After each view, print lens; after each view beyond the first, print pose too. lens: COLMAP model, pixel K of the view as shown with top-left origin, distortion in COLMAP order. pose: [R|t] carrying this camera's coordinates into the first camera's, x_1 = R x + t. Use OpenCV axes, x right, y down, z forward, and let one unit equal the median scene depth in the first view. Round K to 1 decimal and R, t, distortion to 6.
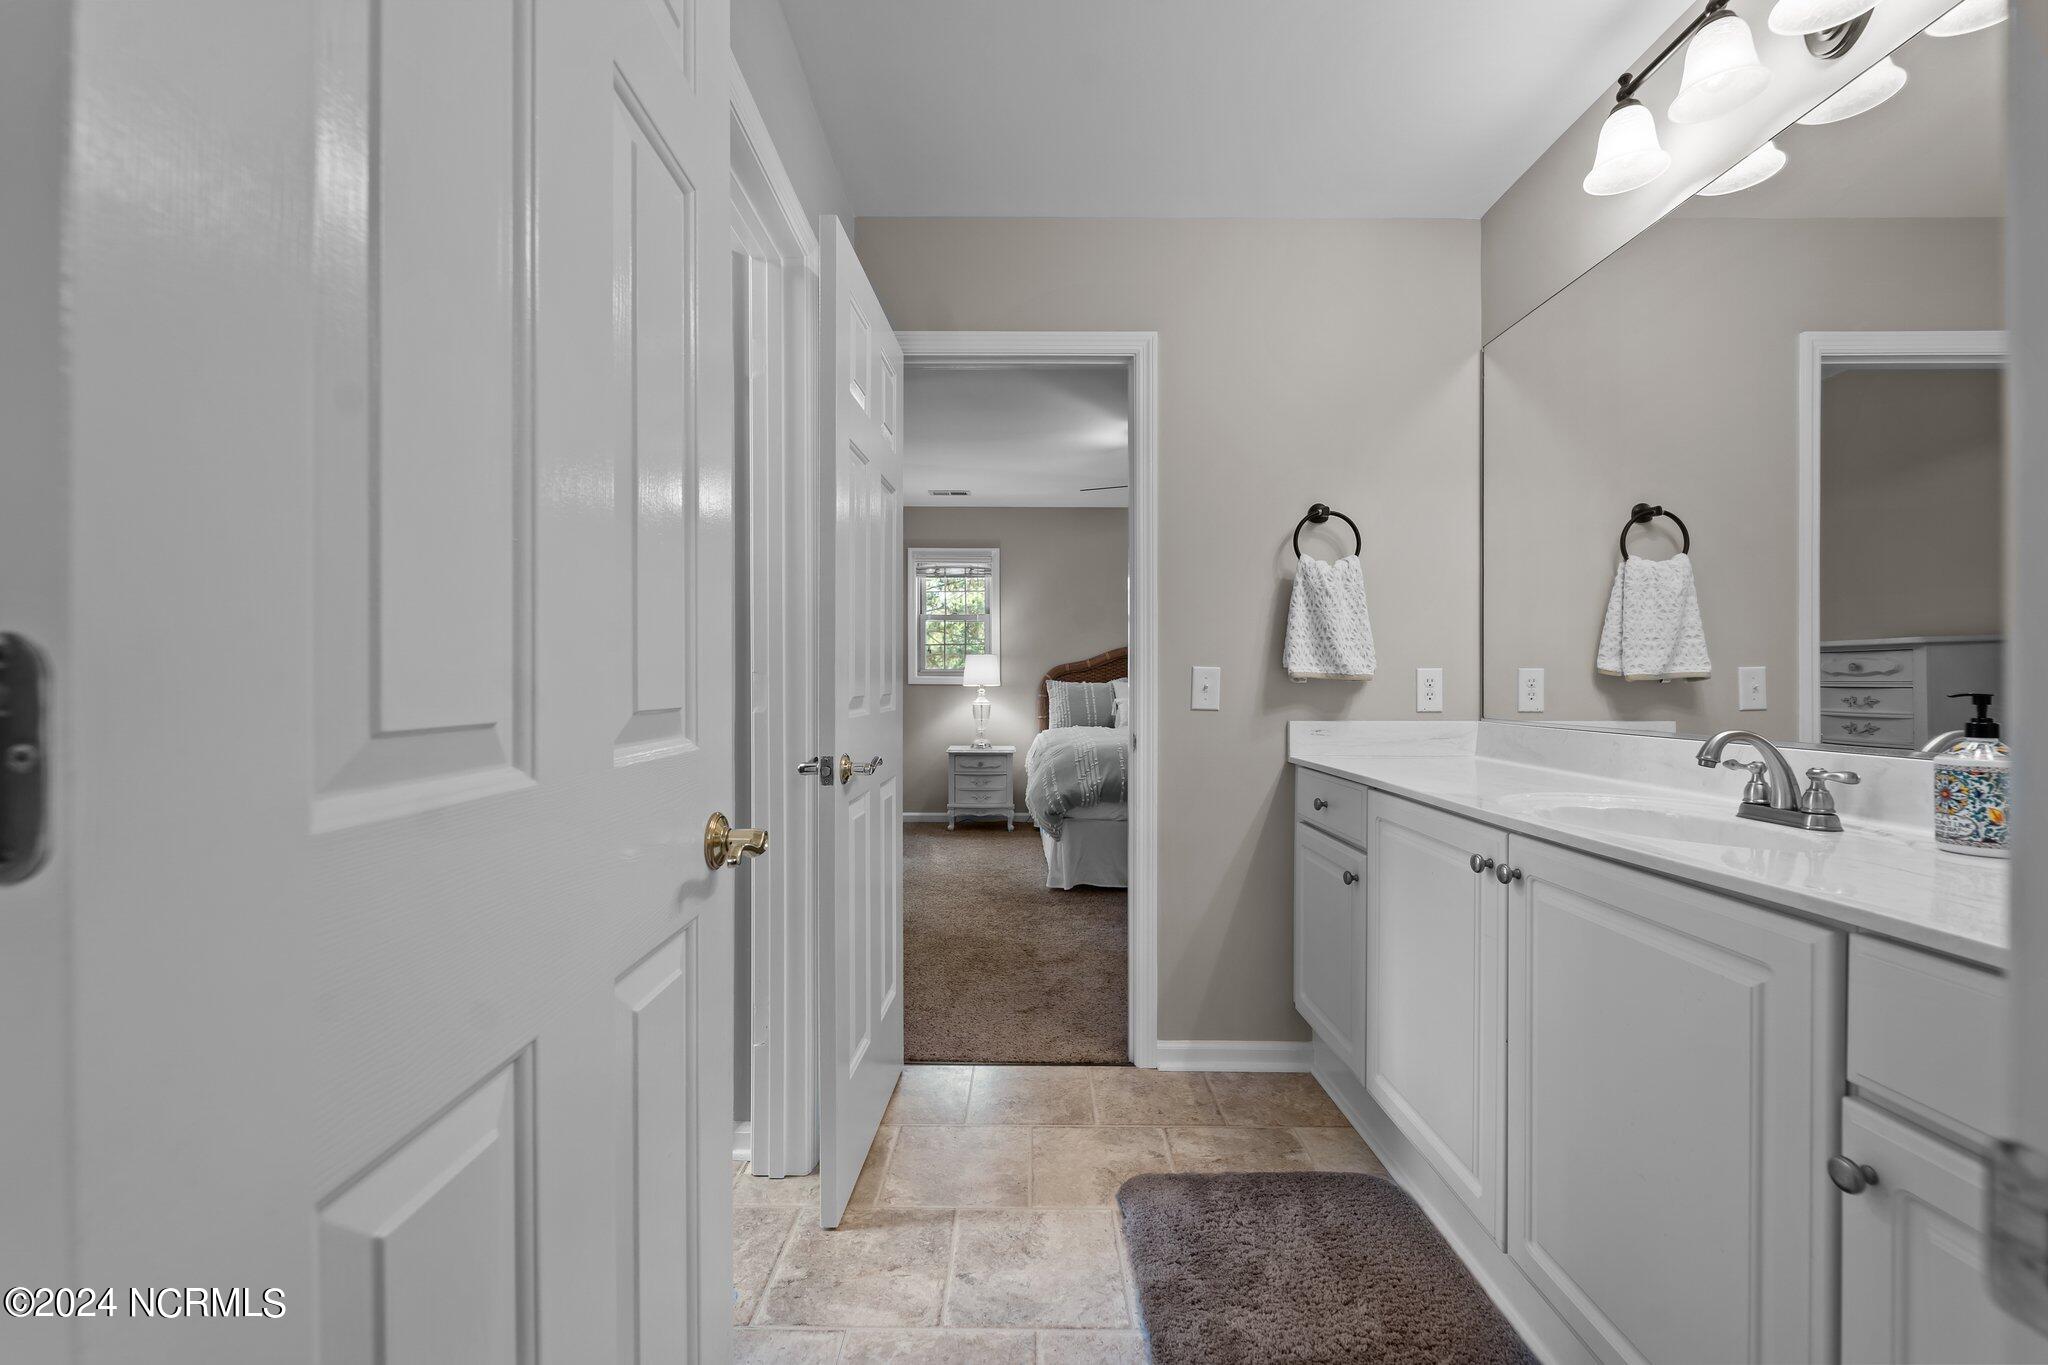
lens RADIAL K [[828.9, 0, 1018.8], [0, 828.9, 684.5], [0, 0, 1]] dist [-0.004891, -0.000323]
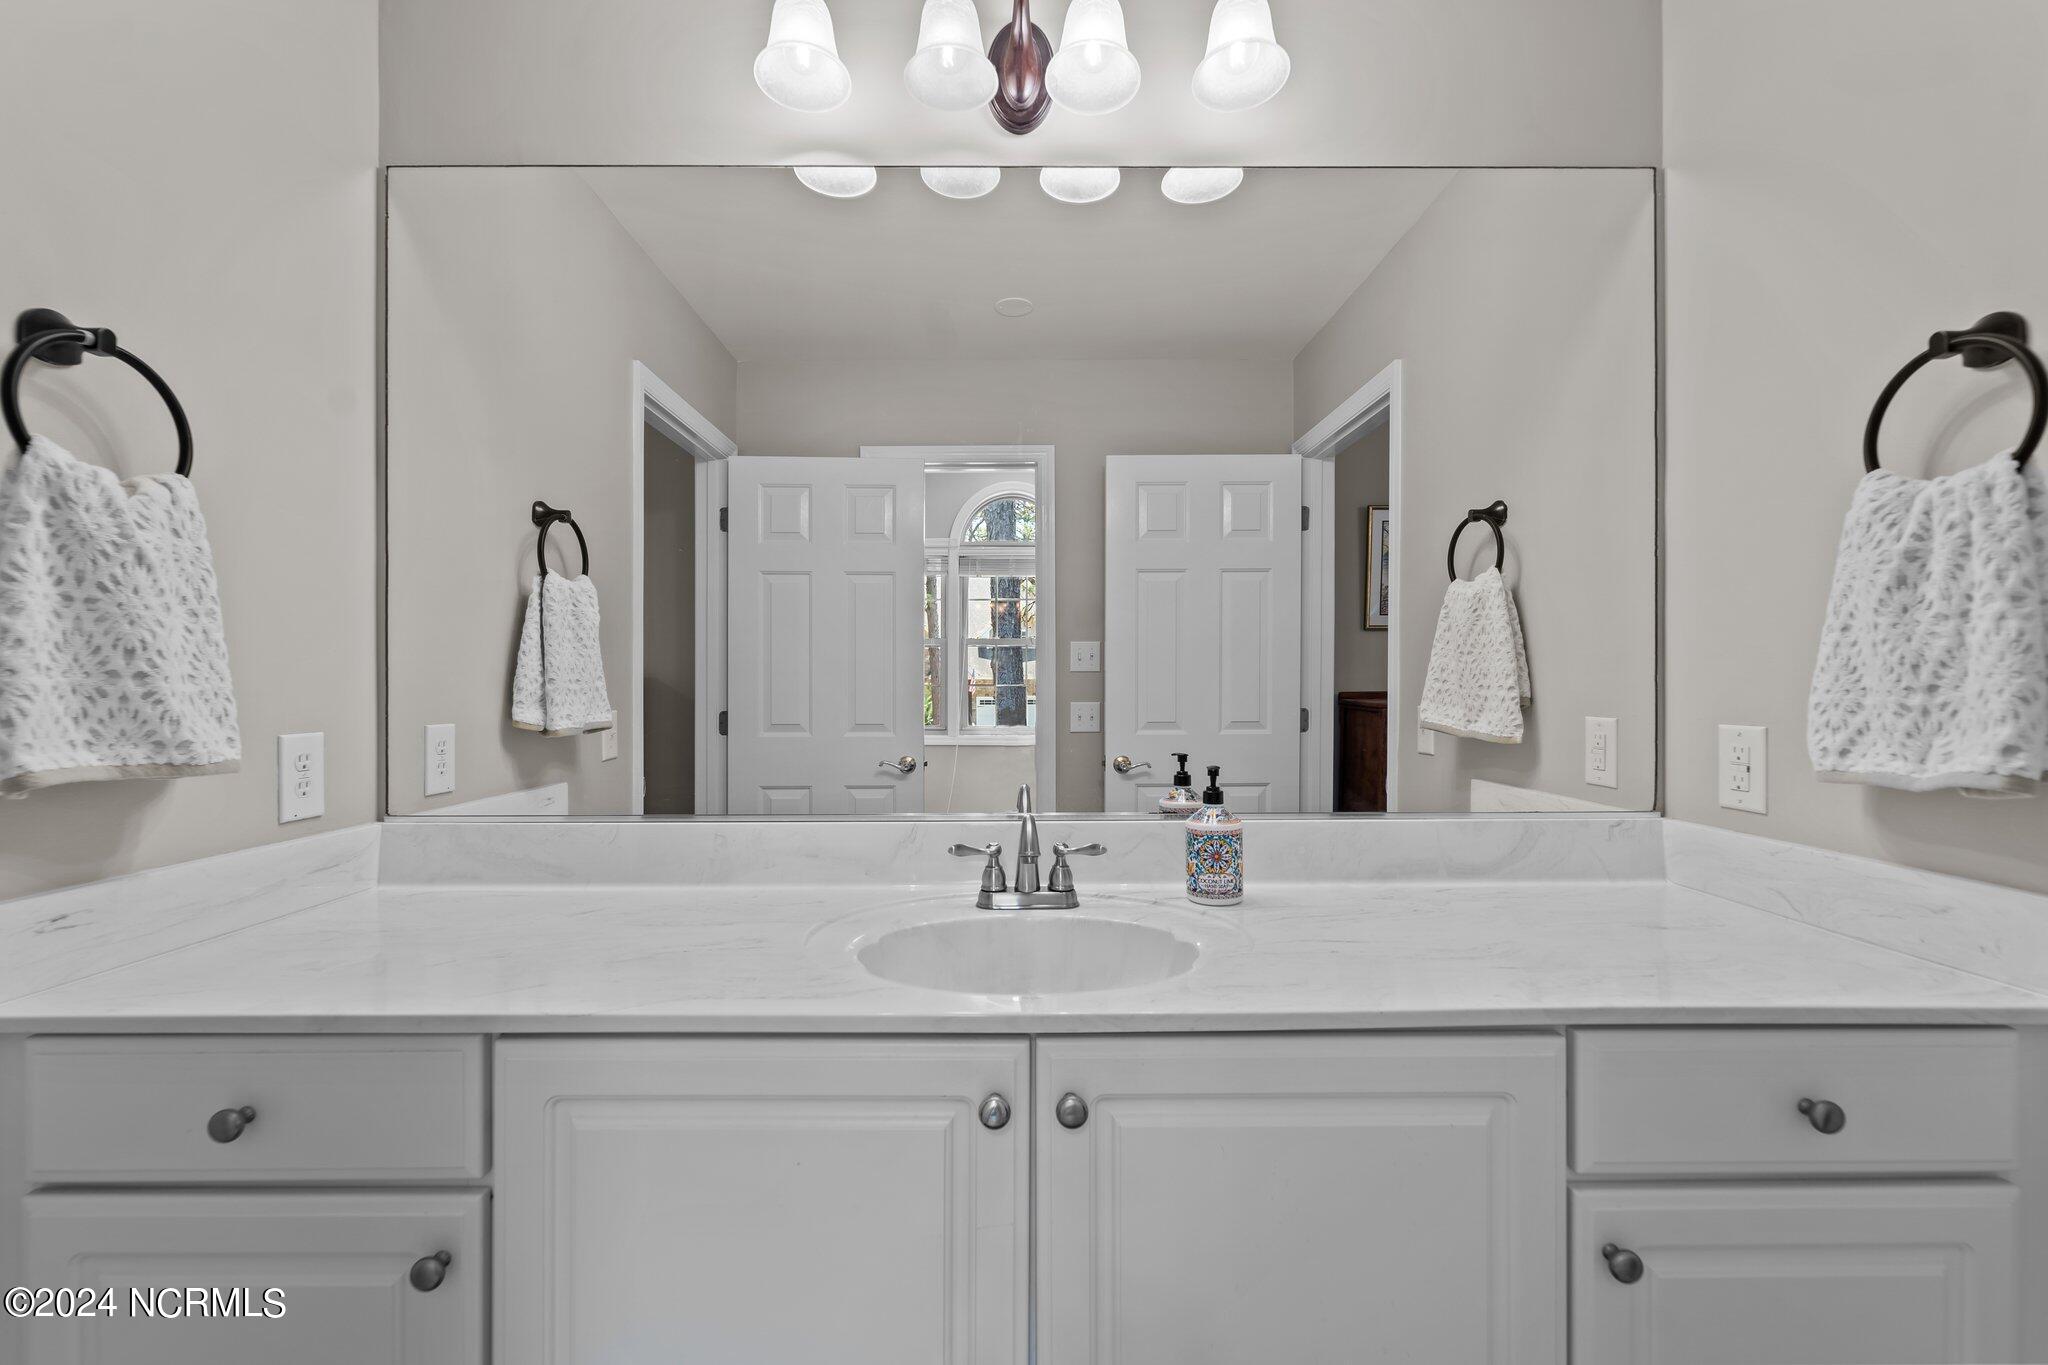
lens RADIAL K [[828.9, 0, 1020.8], [0, 828.9, 683.7], [0, 0, 1]] dist [-0.004891, -0.000323]
pose [[-0.008337, 0.003724, 0.999958, -0.013818], [0.004031, 0.999985, -0.003690, -0.048480], [-0.999957, 0.004000, -0.008352, 0.588570]]
